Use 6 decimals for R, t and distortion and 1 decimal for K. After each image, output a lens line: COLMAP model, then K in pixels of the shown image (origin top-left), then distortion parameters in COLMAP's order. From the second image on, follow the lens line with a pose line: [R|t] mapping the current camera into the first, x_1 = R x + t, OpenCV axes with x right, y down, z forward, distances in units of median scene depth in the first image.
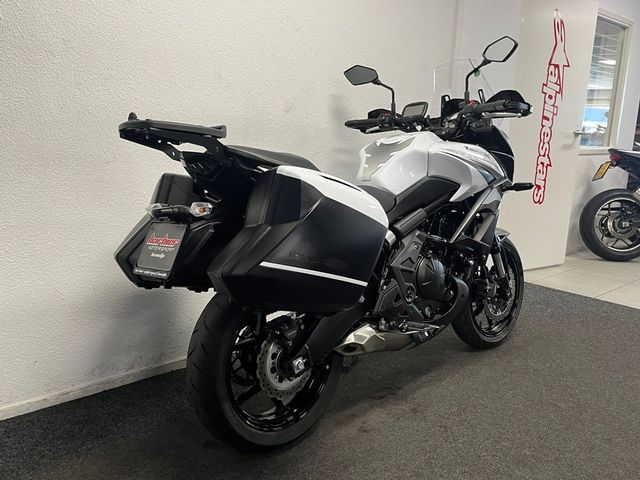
lens RADIAL K [[568.9, 0, 321.5], [0, 568.9, 234.5], [0, 0, 1]] dist [0.022104, -0.012619]
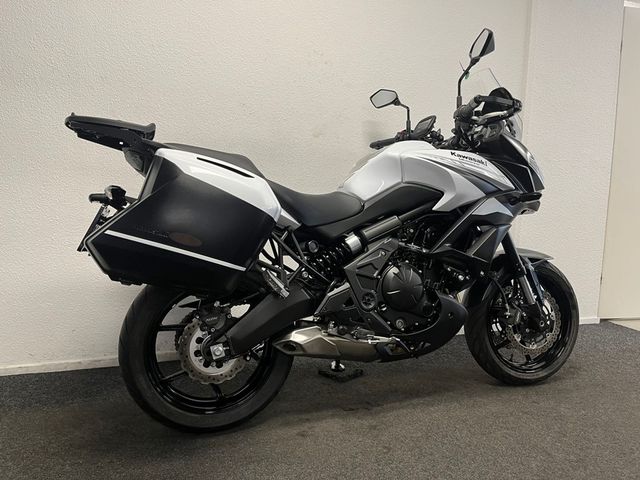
lens RADIAL K [[480.1, 0, 317.2], [0, 480.1, 241.7], [0, 0, 1]] dist [0.034489, -0.041778]
pose [[0.917169, 0.029062, -0.397437, 0.381180], [-0.065152, 0.994853, -0.077603, 0.070754], [0.393136, 0.097069, 0.914342, 0.205010]]
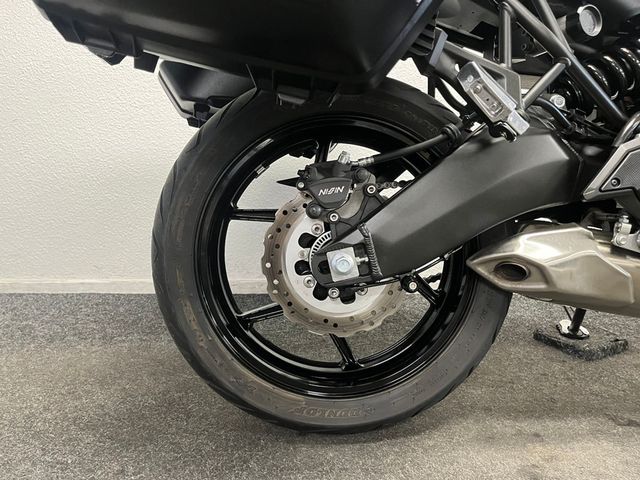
lens RADIAL K [[480.1, 0, 321.8], [0, 480.1, 238.2], [0, 0, 1]] dist [0.034489, -0.041778]
pose [[0.750716, 0.101595, -0.652766, 0.157220], [-0.106818, 0.993769, 0.031822, 0.161466], [0.651932, 0.045837, 0.756891, 0.571539]]
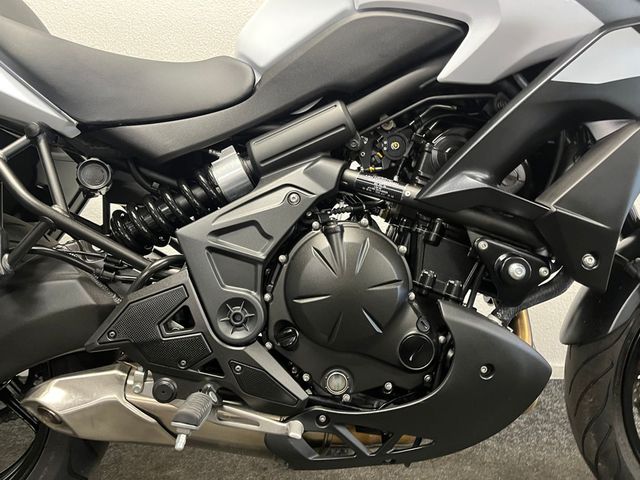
lens RADIAL K [[480.1, 0, 322.9], [0, 480.1, 237.5], [0, 0, 1]] dist [0.034489, -0.041778]
pose [[0.743775, 0.060312, -0.665704, 0.385314], [-0.106188, 0.993935, -0.028593, 0.053251], [0.659942, 0.091956, 0.745668, 0.769699]]
